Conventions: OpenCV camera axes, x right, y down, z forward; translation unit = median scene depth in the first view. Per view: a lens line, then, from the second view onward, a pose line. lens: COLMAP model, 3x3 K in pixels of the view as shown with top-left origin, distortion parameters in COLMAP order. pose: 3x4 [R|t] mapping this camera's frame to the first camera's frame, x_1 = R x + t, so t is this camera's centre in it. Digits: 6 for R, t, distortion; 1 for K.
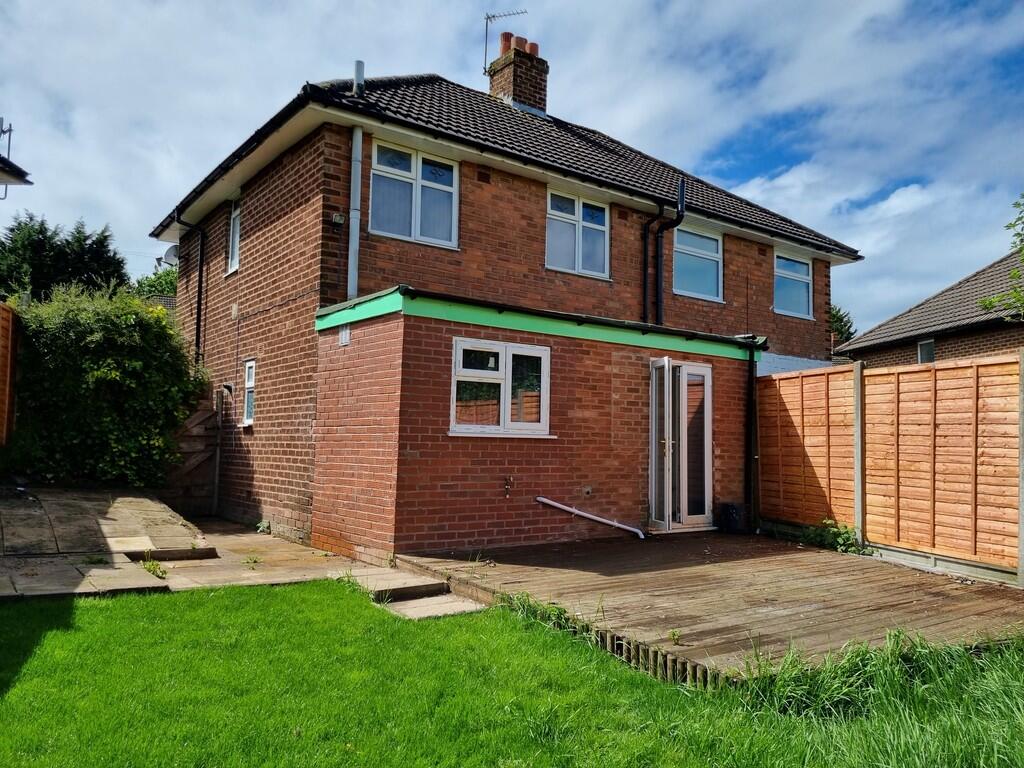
lens RADIAL K [[782.6, 0, 511.5], [0, 782.6, 386.1], [0, 0, 1]] dist [0.070334, -0.003501]
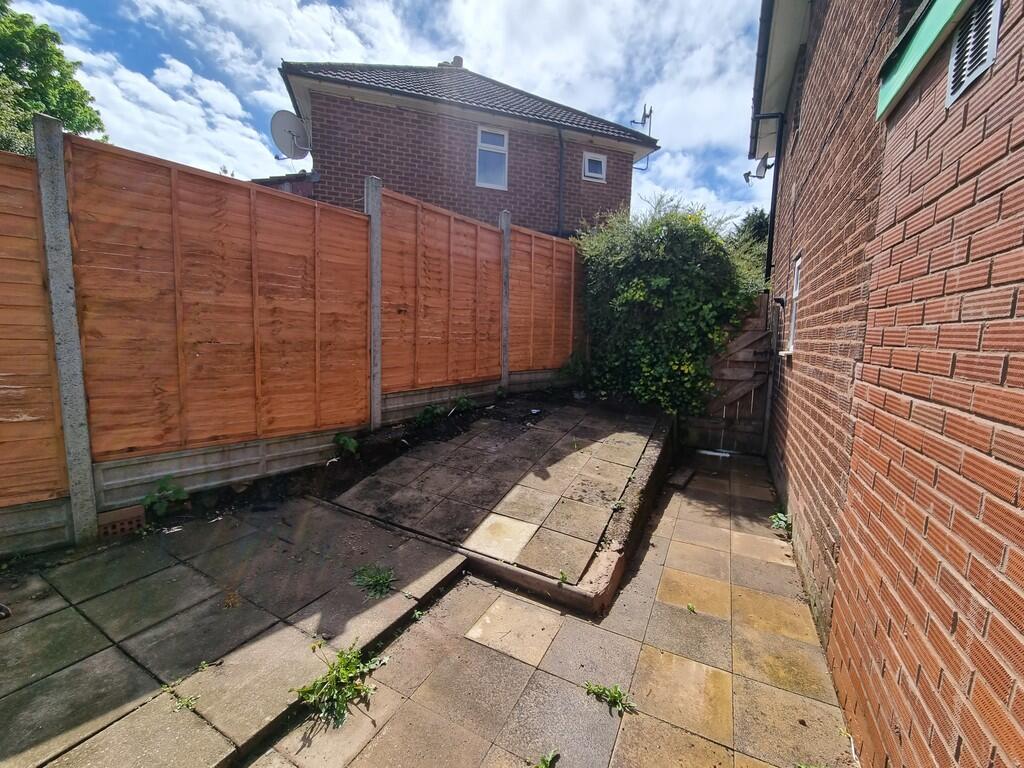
lens RADIAL K [[422.2, 0, 516.8], [0, 422.2, 382.2], [0, 0, 1]] dist [-0.001799, -0.000063]
pose [[0.463781, 0.094759, -0.880868, -0.121054], [0.050871, 0.989775, 0.133259, 0.013529], [0.884488, -0.106613, 0.454218, 0.638798]]
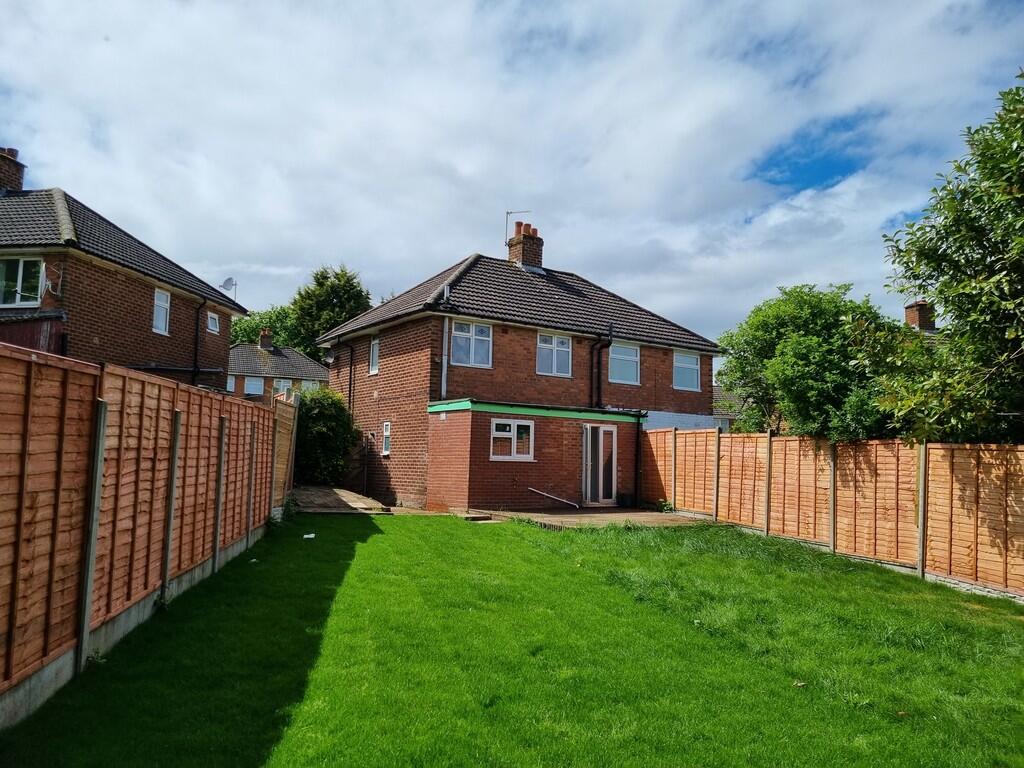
lens RADIAL K [[782.6, 0, 518.0], [0, 782.6, 385.2], [0, 0, 1]] dist [0.070334, -0.003501]
pose [[0.999824, 0.001572, -0.018713, 0.036725], [-0.002120, 0.999568, -0.029302, -0.069822], [0.018659, 0.029337, 0.999395, -1.011185]]
